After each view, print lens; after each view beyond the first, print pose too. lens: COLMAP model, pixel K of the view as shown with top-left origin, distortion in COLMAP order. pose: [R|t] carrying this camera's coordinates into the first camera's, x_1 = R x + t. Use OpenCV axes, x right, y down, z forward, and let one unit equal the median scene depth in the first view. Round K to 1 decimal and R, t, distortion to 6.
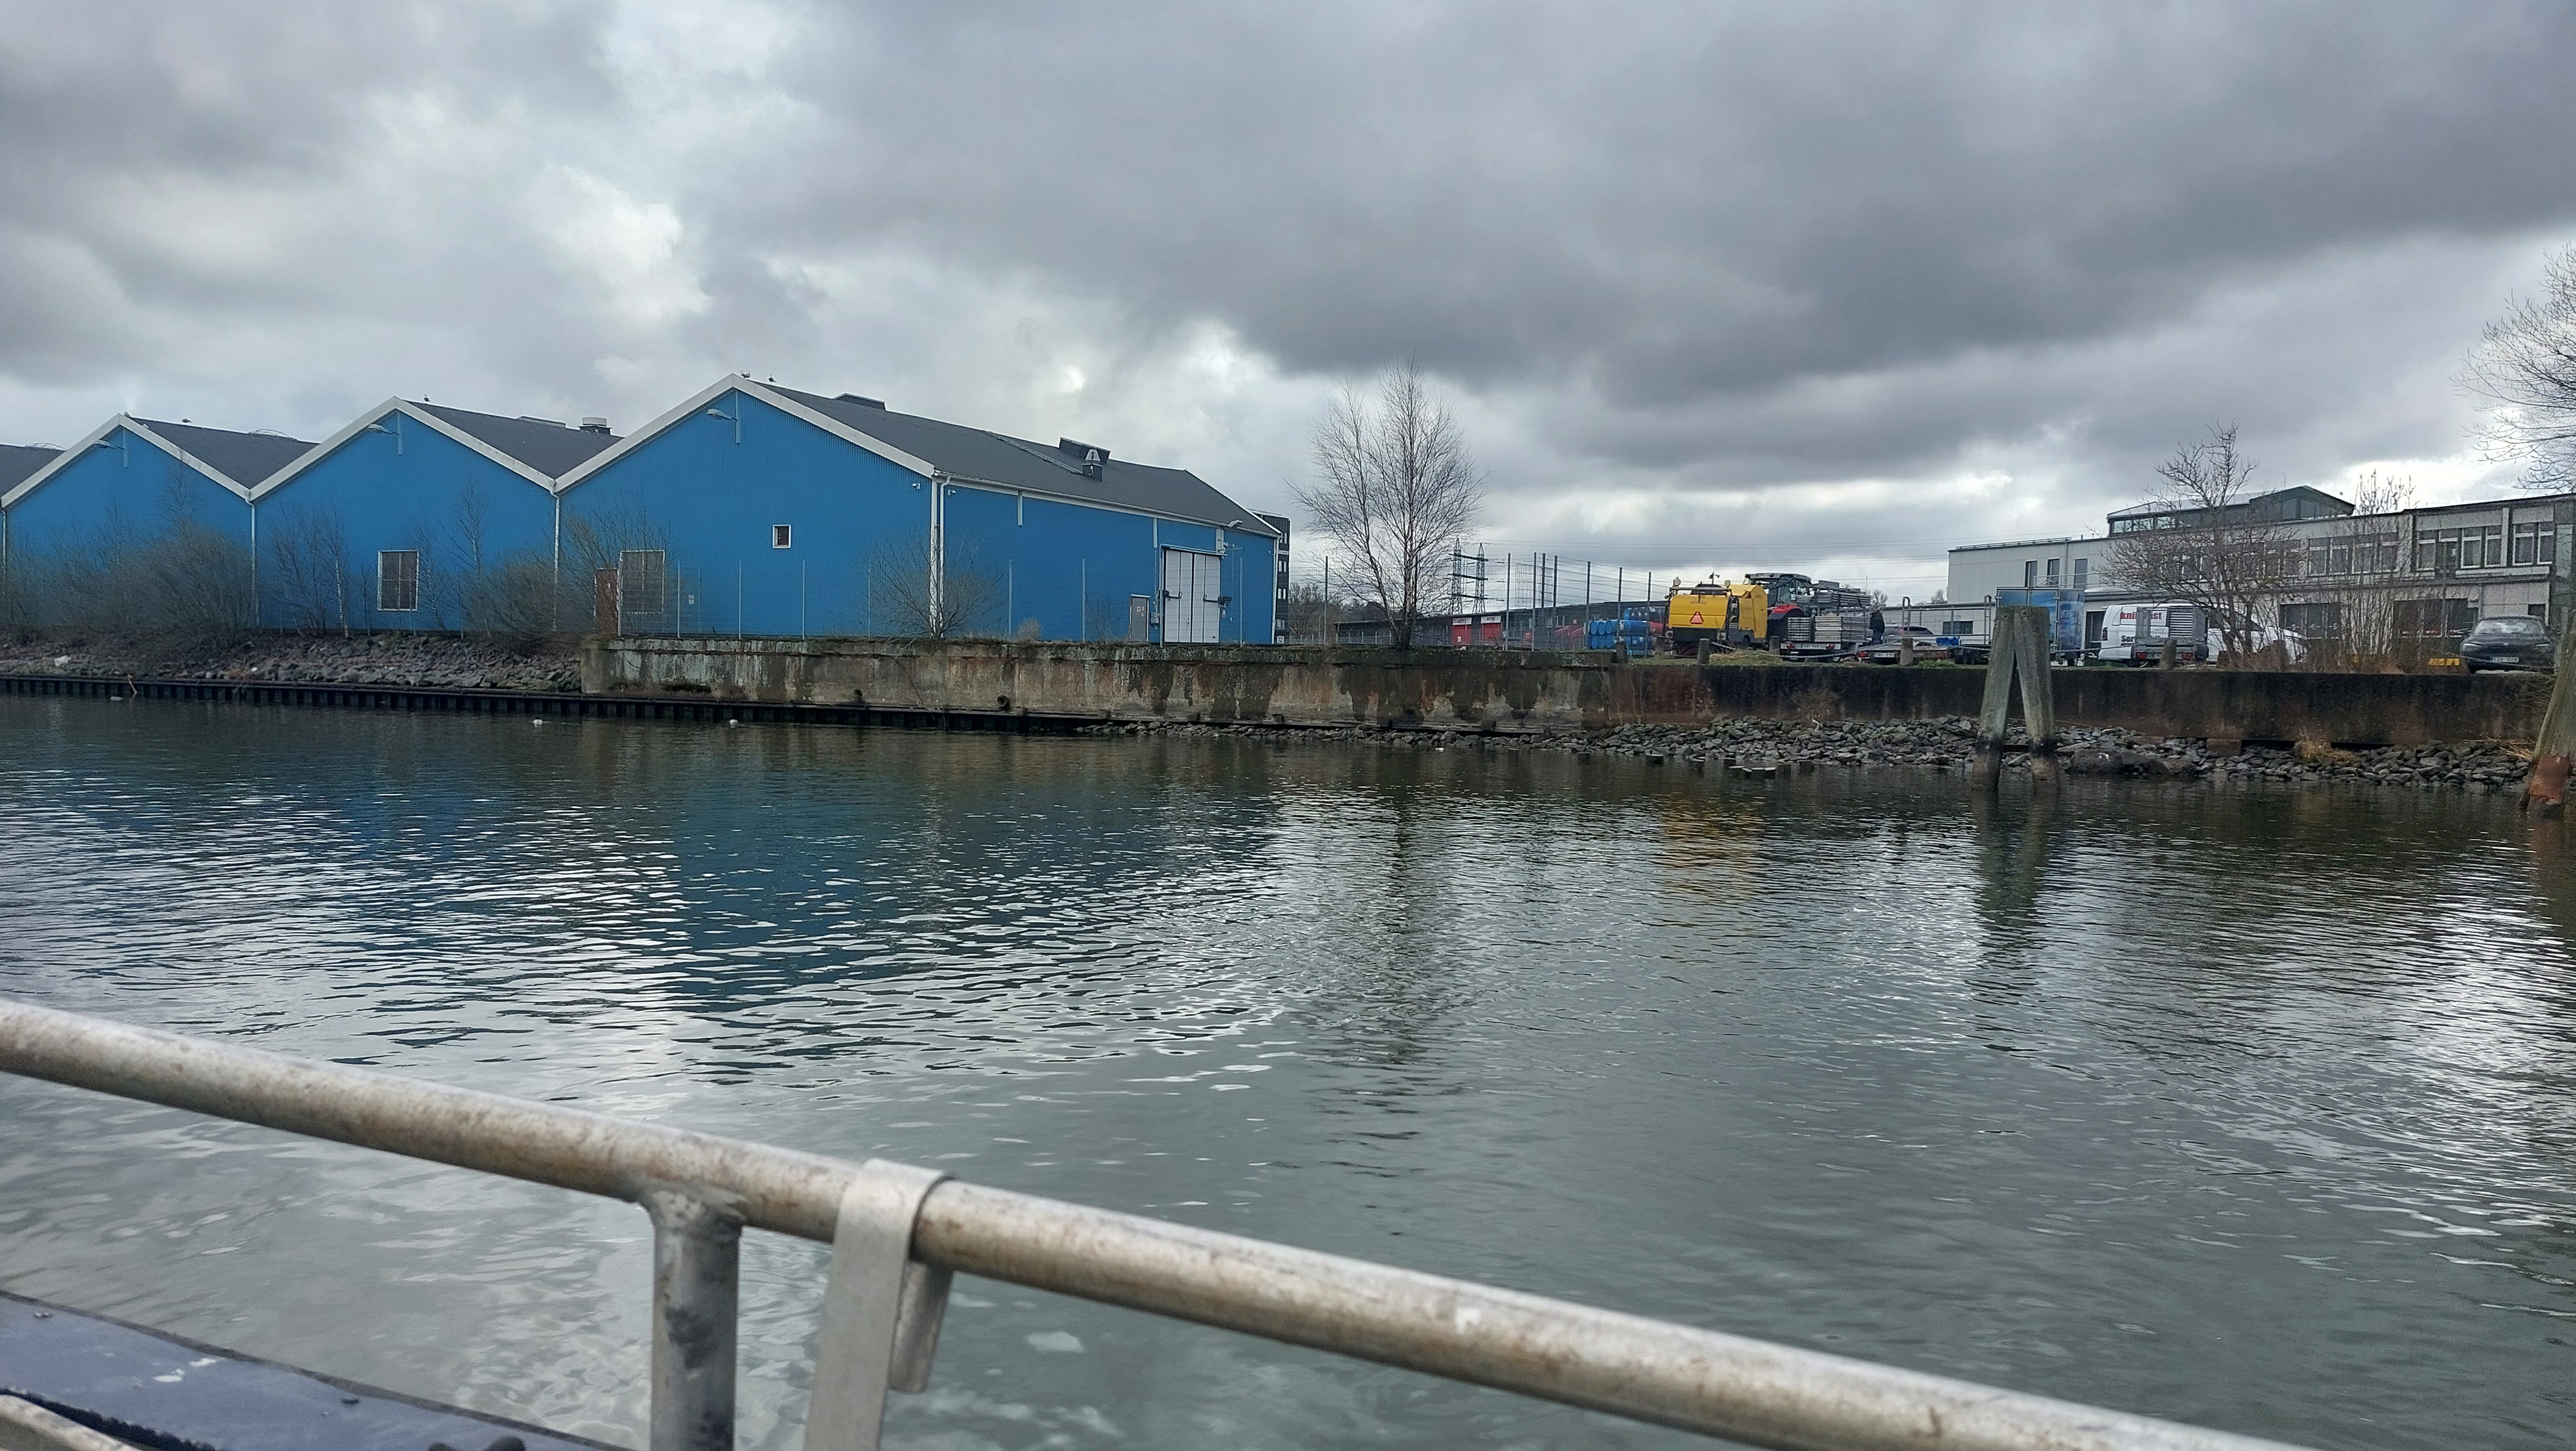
lens RADIAL K [[1839.6, 0, 1288.0], [0, 1839.6, 725.5], [0, 0, 1]] dist [0.079077, -0.089326]
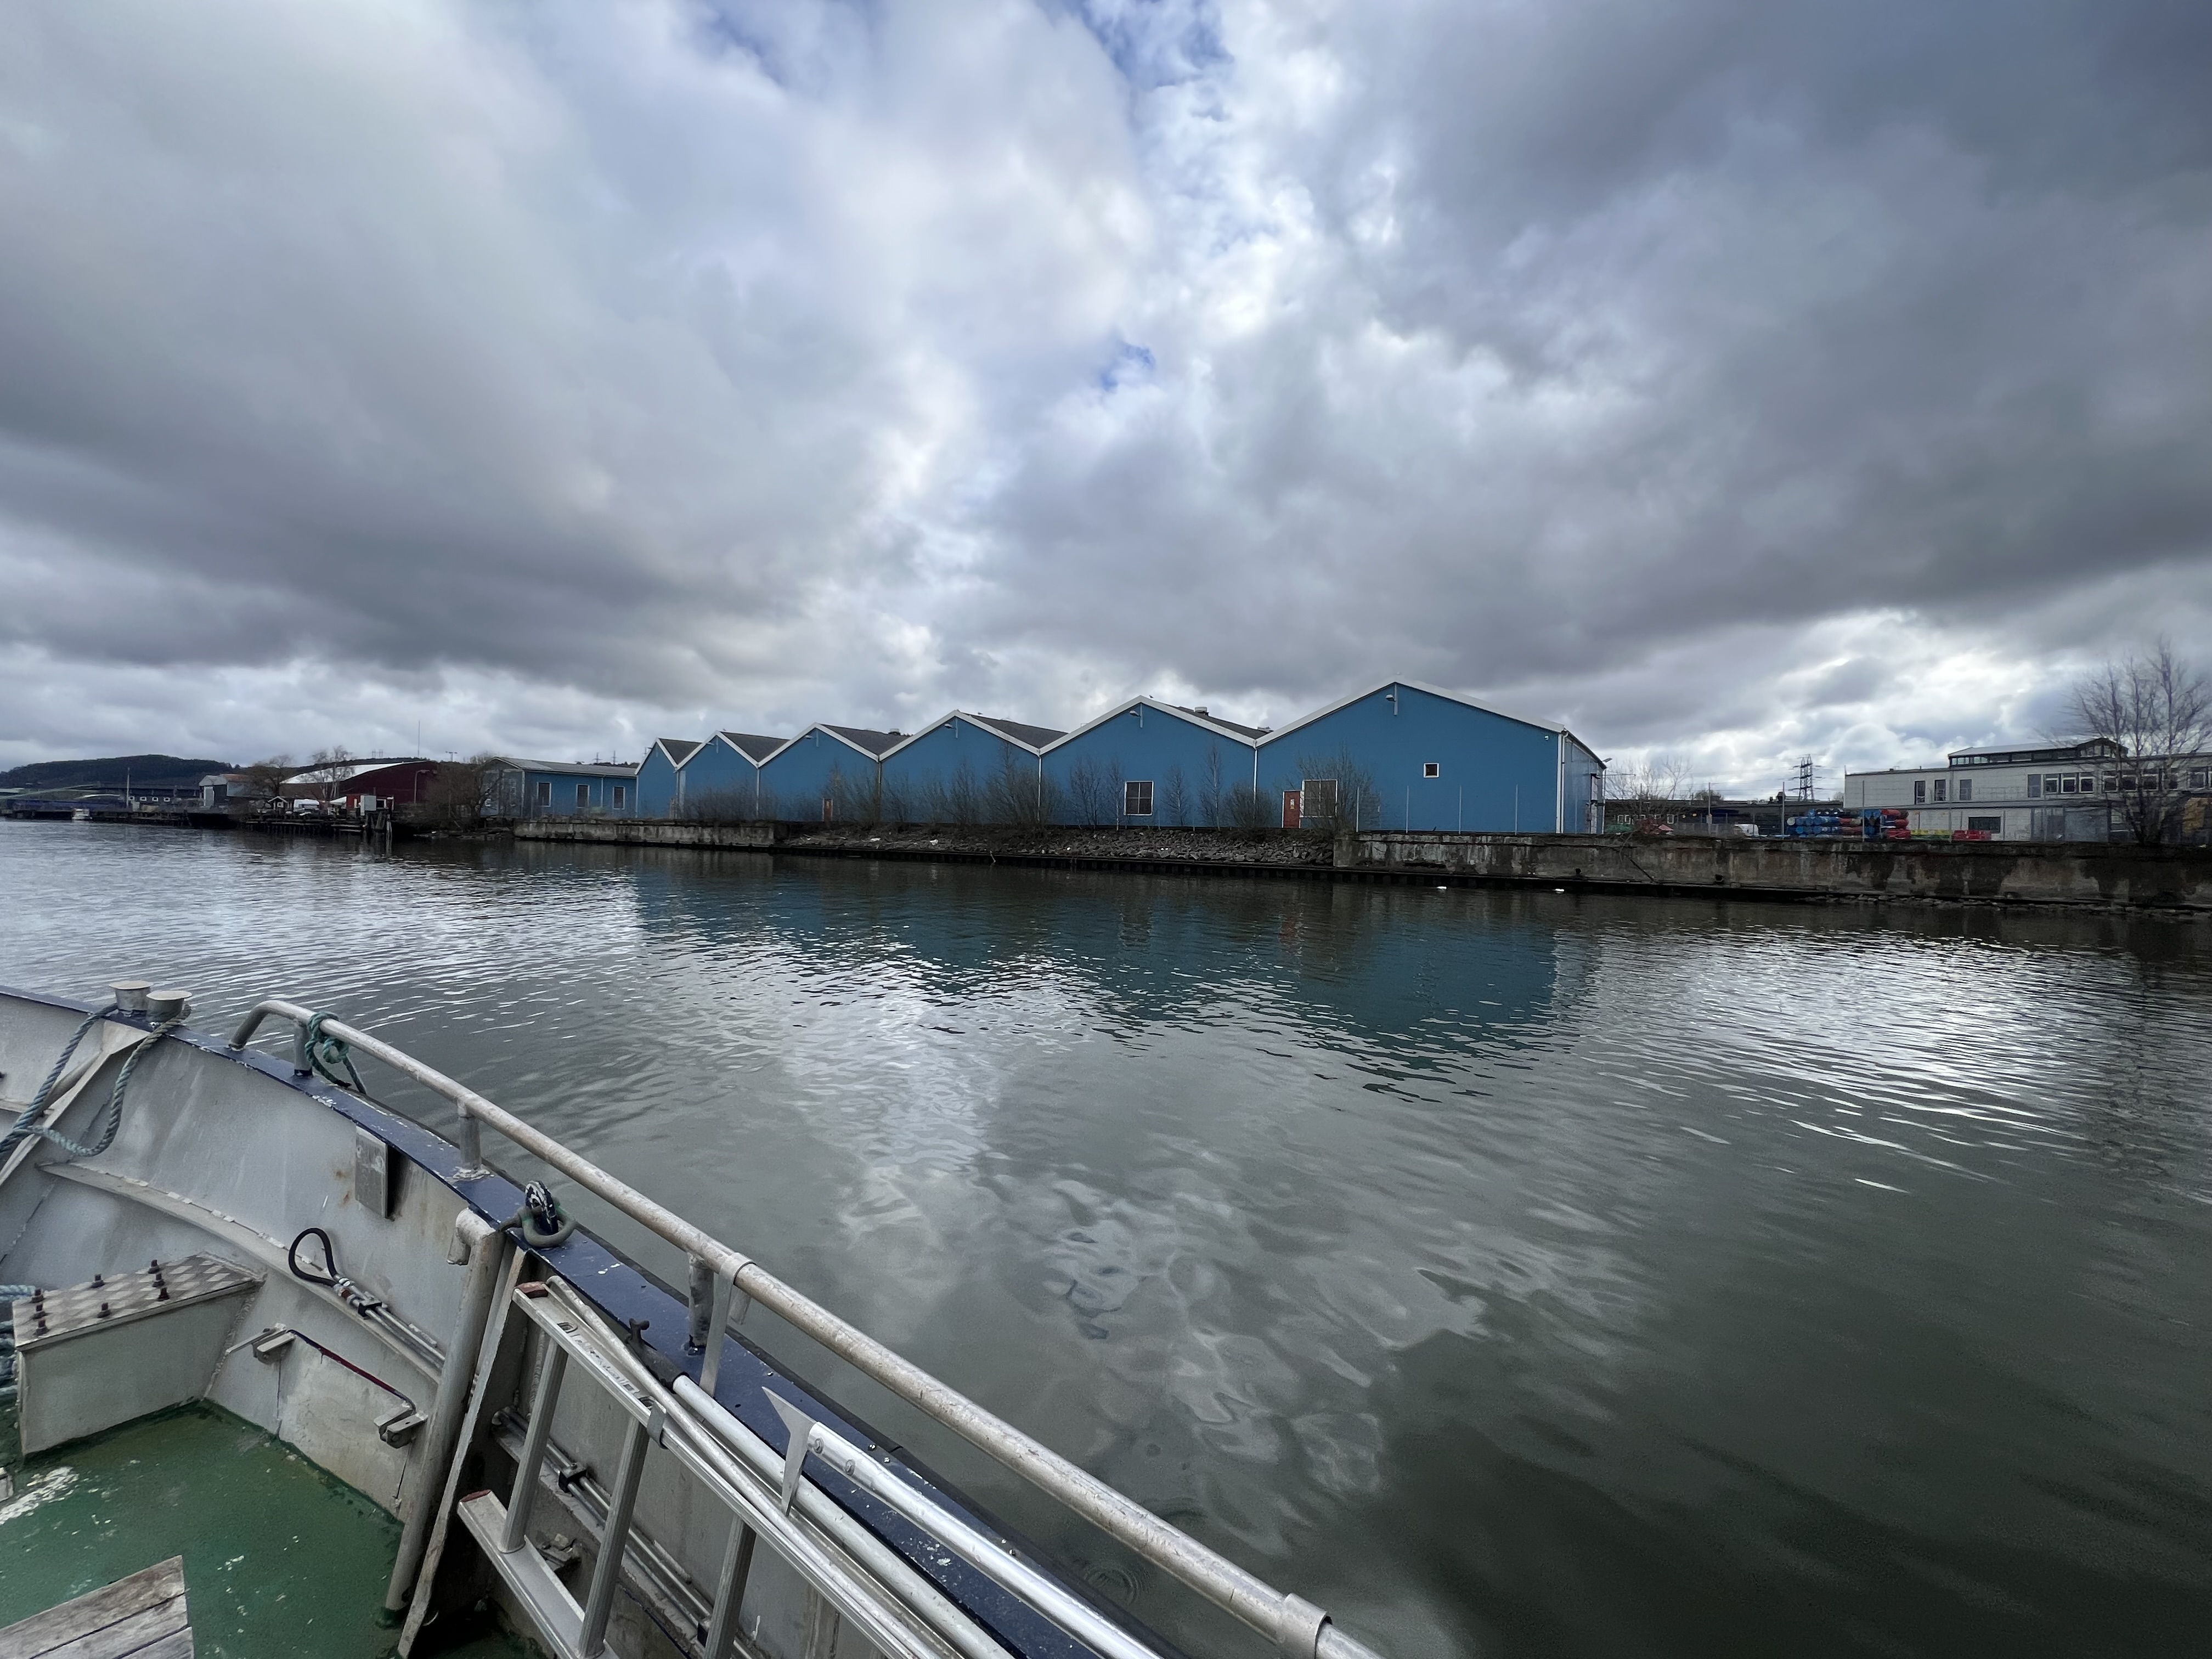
lens RADIAL K [[878.9, 0, 1106.0], [0, 878.9, 829.5], [0, 0, 1]] dist [0.010222, 0.000032]
pose [[0.992963, -0.000635, -0.118426, -0.518653], [-0.003866, 0.999279, -0.037772, -0.021763], [0.118365, 0.037964, 0.992244, 0.218220]]
